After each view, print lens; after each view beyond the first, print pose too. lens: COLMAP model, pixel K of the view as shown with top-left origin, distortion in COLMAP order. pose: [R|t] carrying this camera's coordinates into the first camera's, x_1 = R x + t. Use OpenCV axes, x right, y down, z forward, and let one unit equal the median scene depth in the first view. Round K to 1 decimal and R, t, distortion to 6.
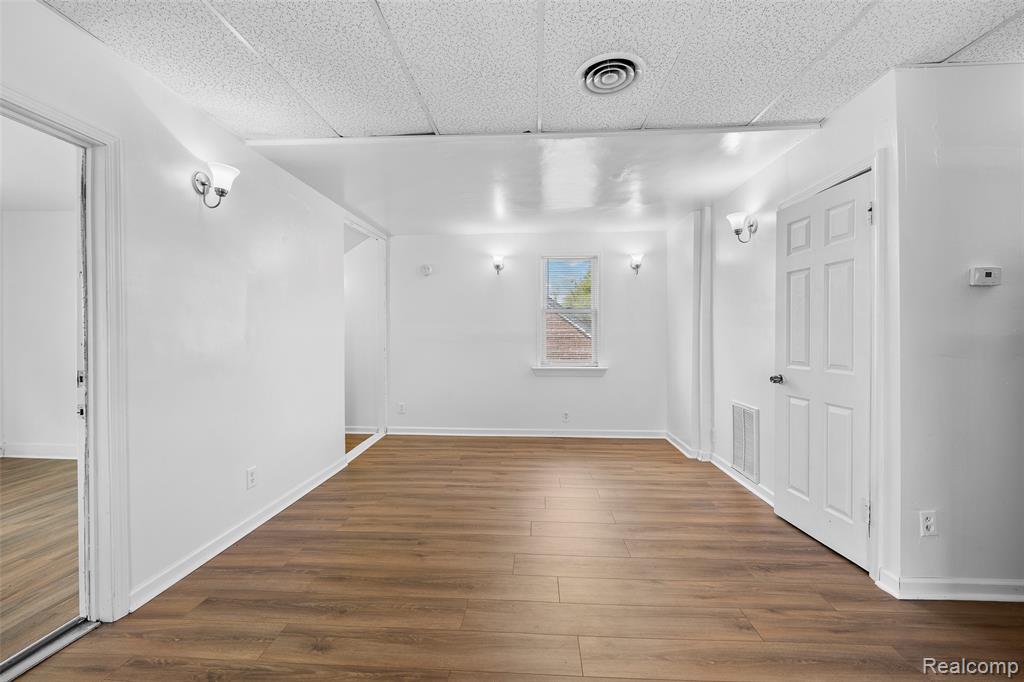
lens RADIAL K [[413.5, 0, 511.7], [0, 413.5, 336.7], [0, 0, 1]] dist [-0.000099, 0.000009]
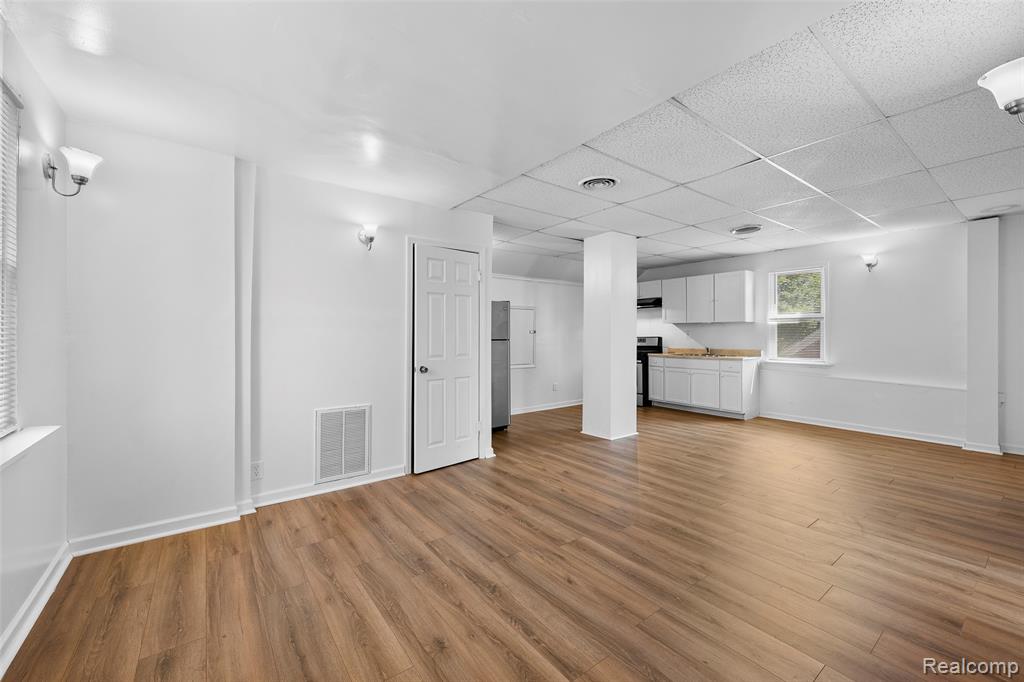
lens RADIAL K [[413.5, 0, 511.7], [0, 413.5, 336.7], [0, 0, 1]] dist [-0.000099, 0.000009]
pose [[-0.651164, 0.003999, 0.758926, -0.526585], [0.006768, 0.999977, 0.000538, -0.004515], [-0.758907, 0.005486, -0.651176, 1.553205]]
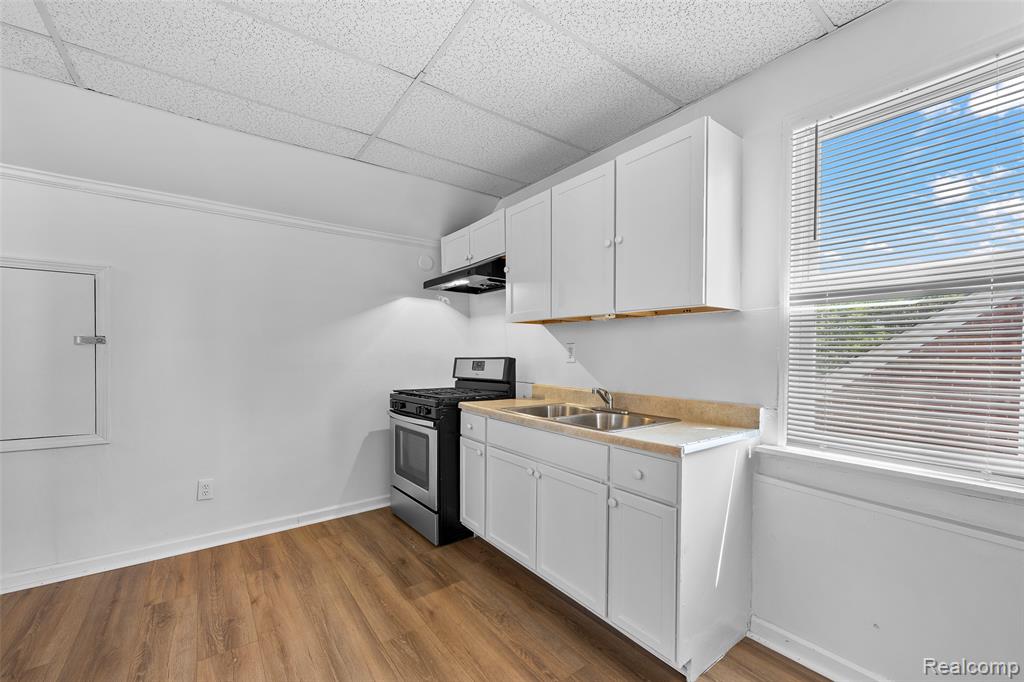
lens RADIAL K [[419.8, 0, 514.3], [0, 419.8, 359.8], [0, 0, 1]] dist [-0.000742, -0.000146]
pose [[-0.648421, -0.005742, 0.761260, -0.481483], [0.008619, 0.999852, 0.014883, -0.004577], [-0.761233, 0.016212, -0.648276, 1.413696]]
